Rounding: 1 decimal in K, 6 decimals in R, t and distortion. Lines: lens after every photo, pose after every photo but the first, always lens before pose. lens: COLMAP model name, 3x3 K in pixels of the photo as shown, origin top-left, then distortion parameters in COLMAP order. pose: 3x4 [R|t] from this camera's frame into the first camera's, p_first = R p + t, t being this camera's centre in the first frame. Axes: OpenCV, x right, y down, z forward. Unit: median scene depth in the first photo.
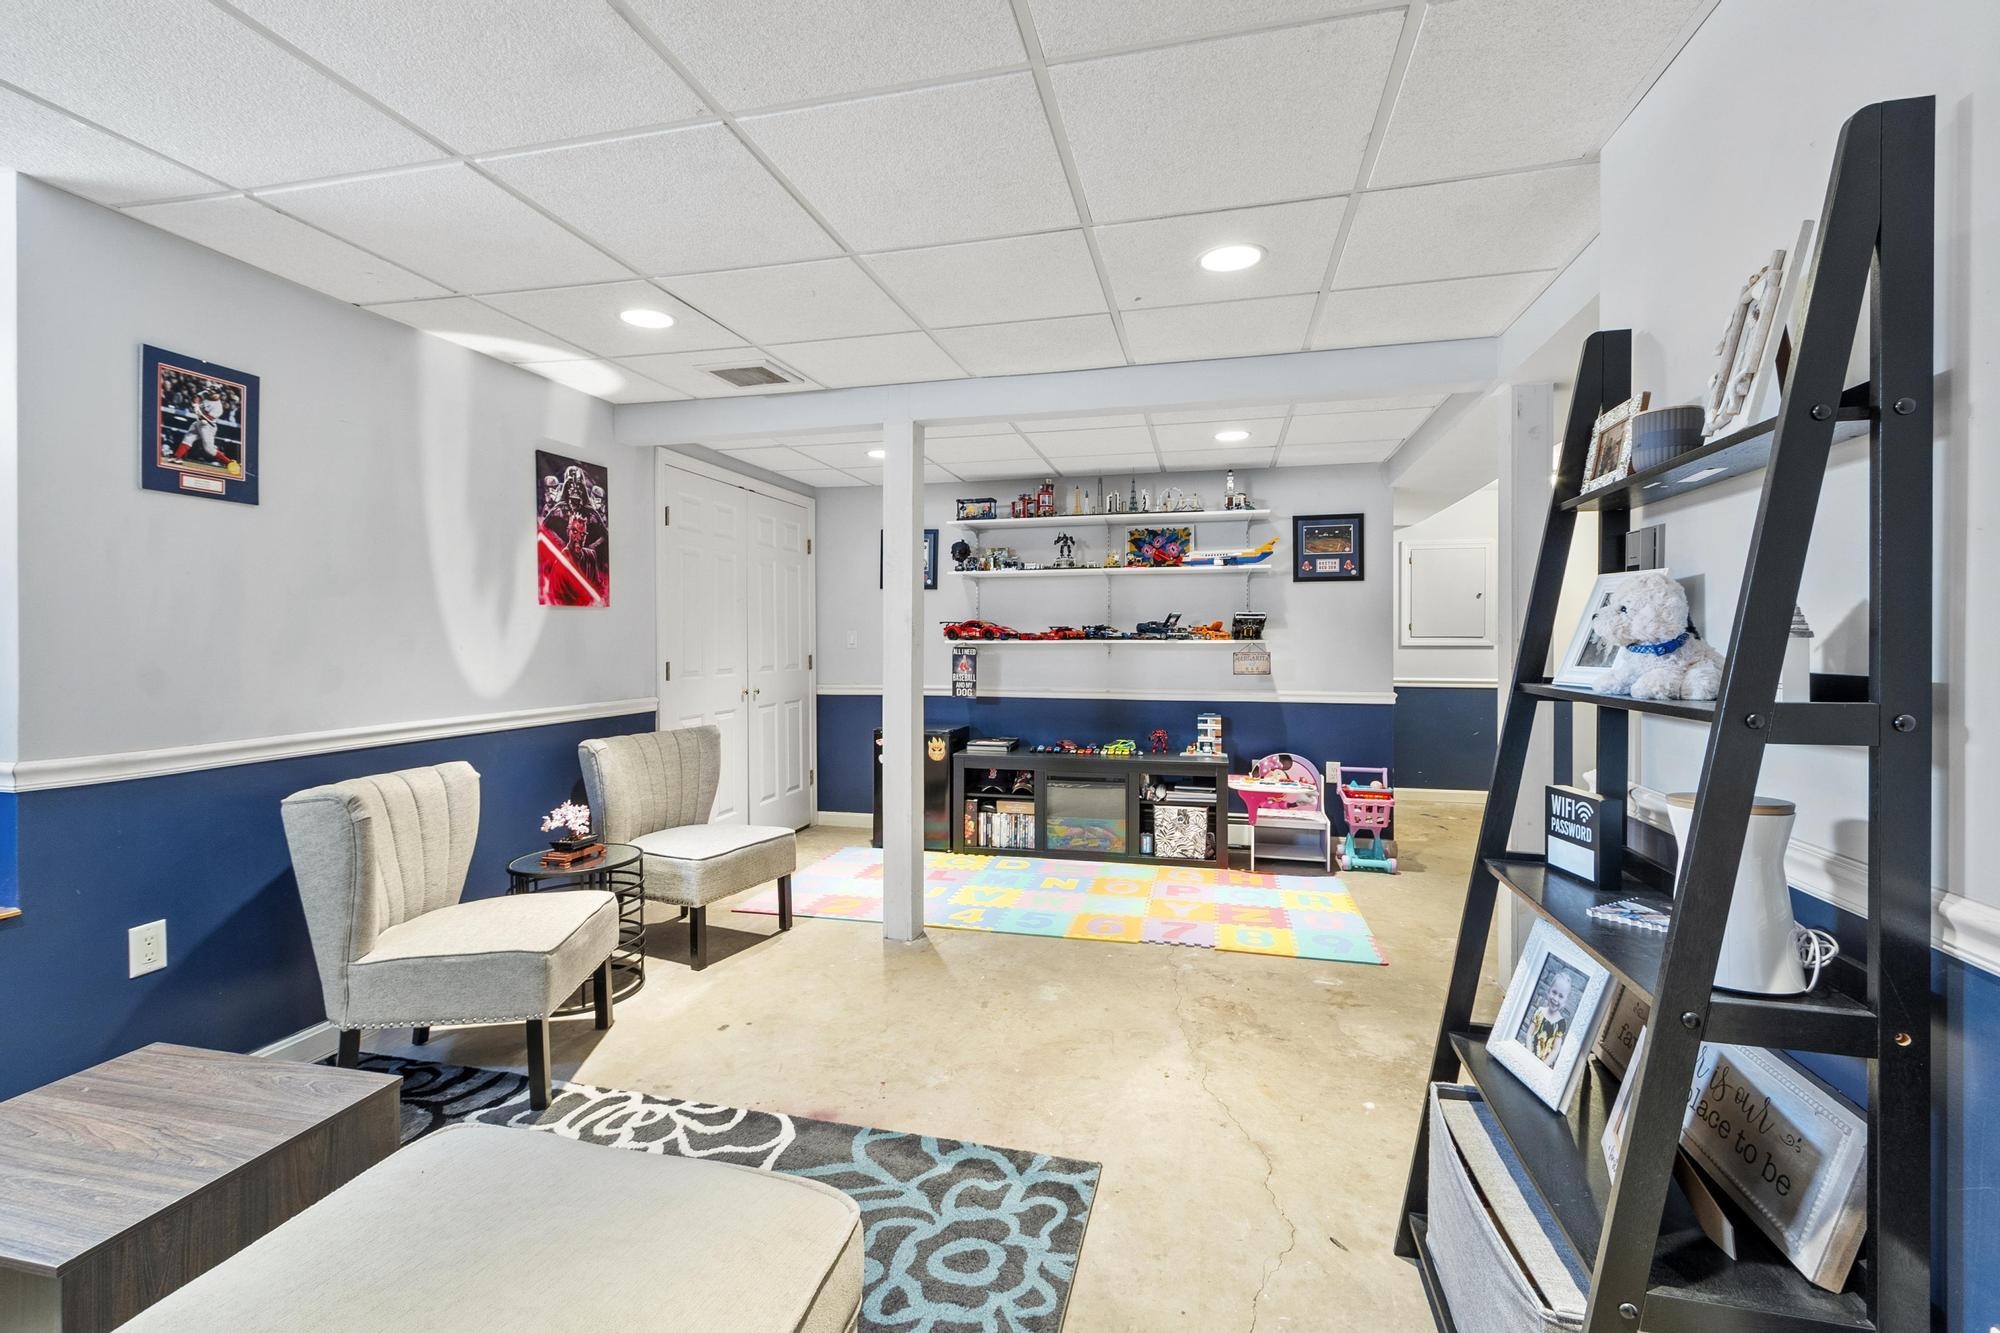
lens RADIAL K [[875.5, 0, 996.5], [0, 875.5, 651.3], [0, 0, 1]] dist [0.003237, -0.002964]
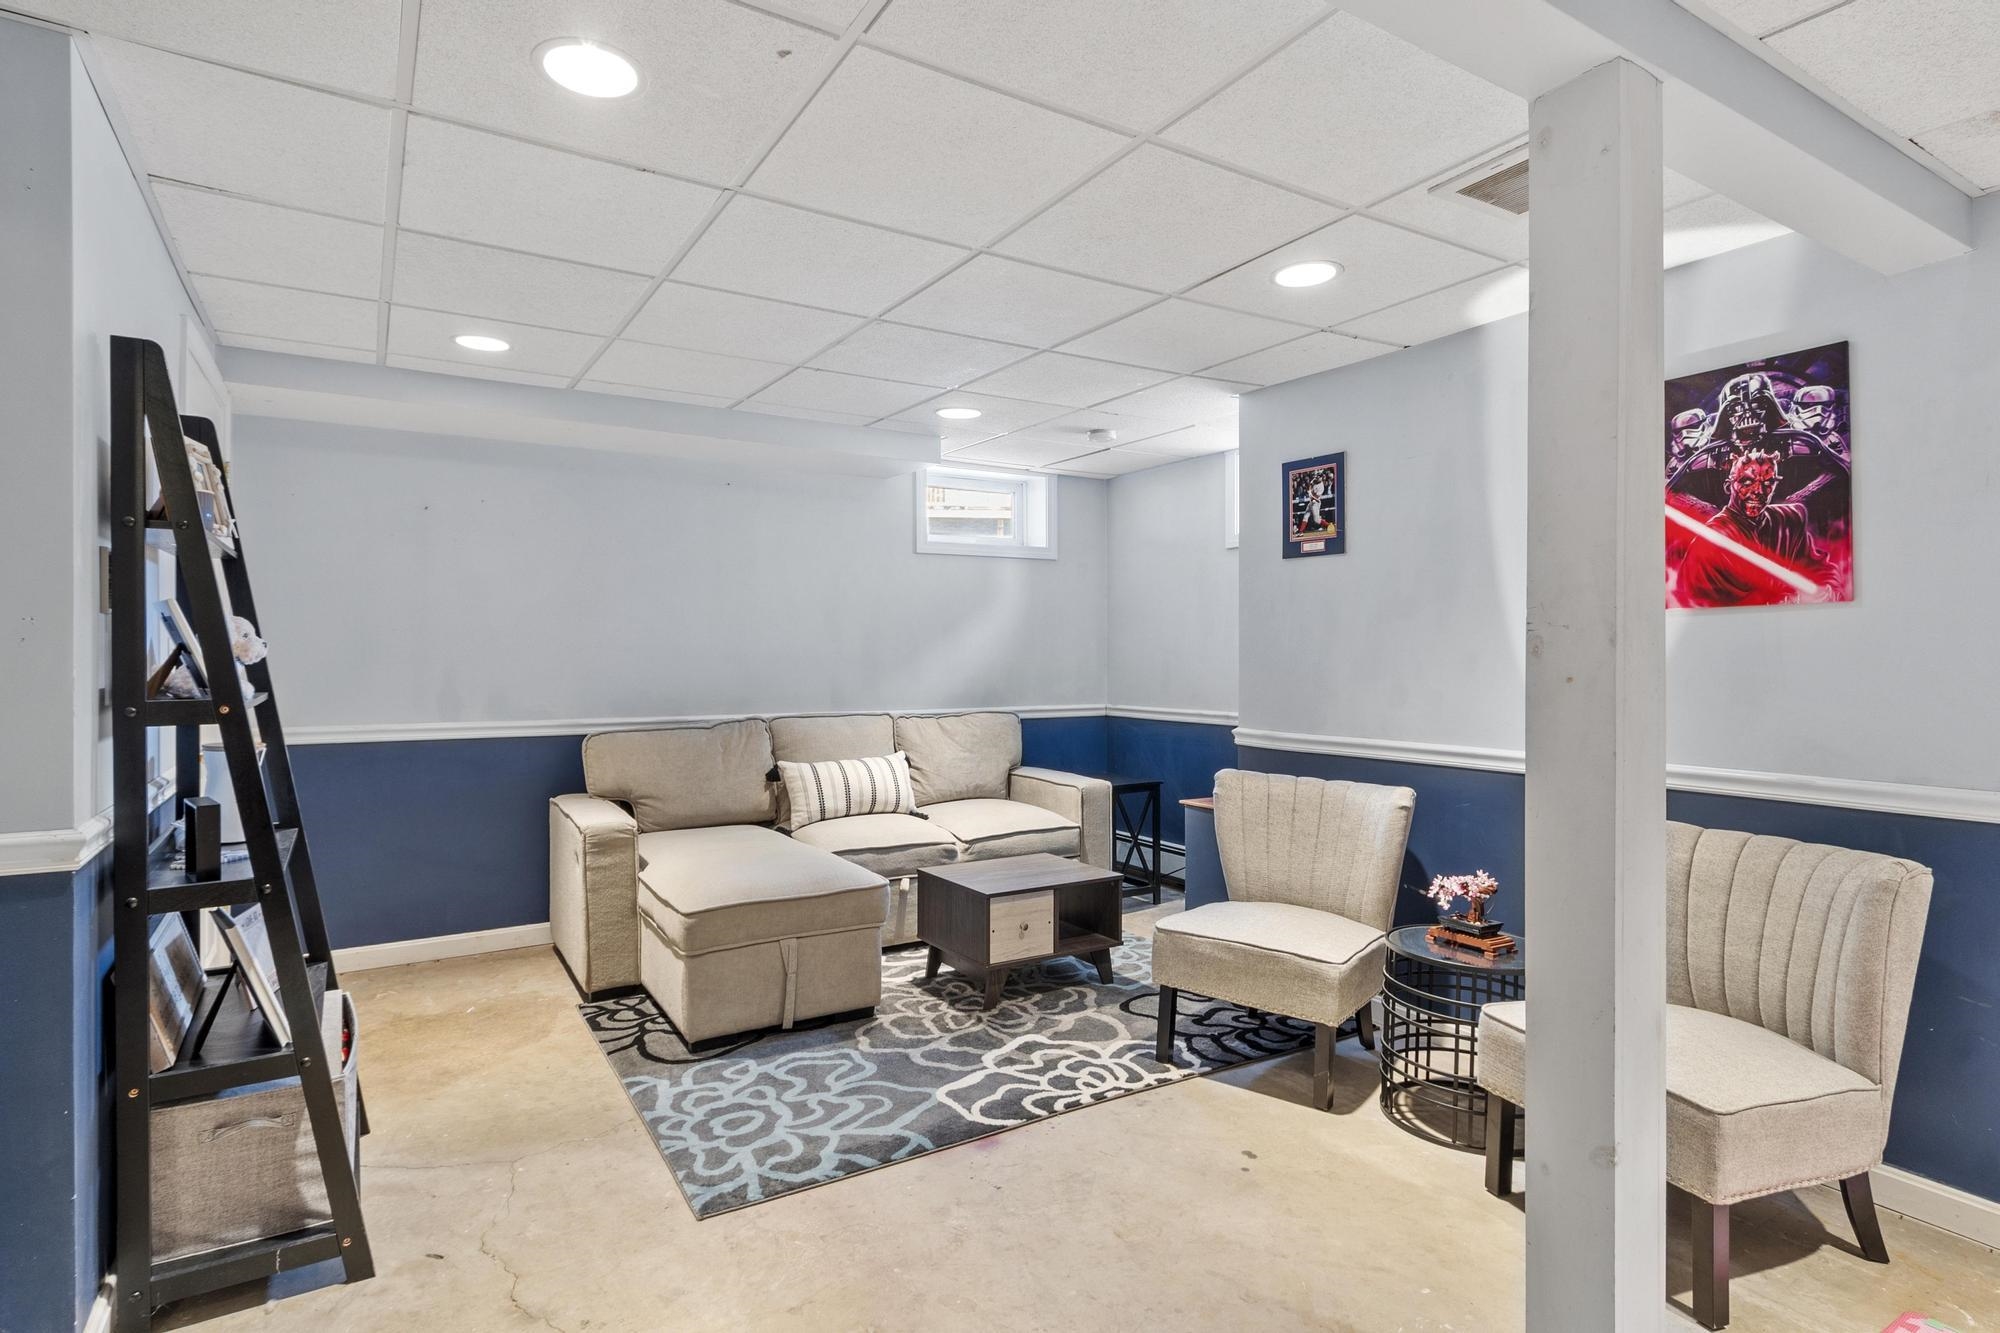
lens RADIAL K [[1039.9, 0, 994.2], [0, 1039.9, 657.8], [0, 0, 1]] dist [0.005768, 0.000119]
pose [[-0.700067, 0.003331, -0.714069, 0.610400], [-0.010529, 0.999832, 0.014987, -0.033192], [0.713999, 0.018010, -0.699915, 1.756450]]
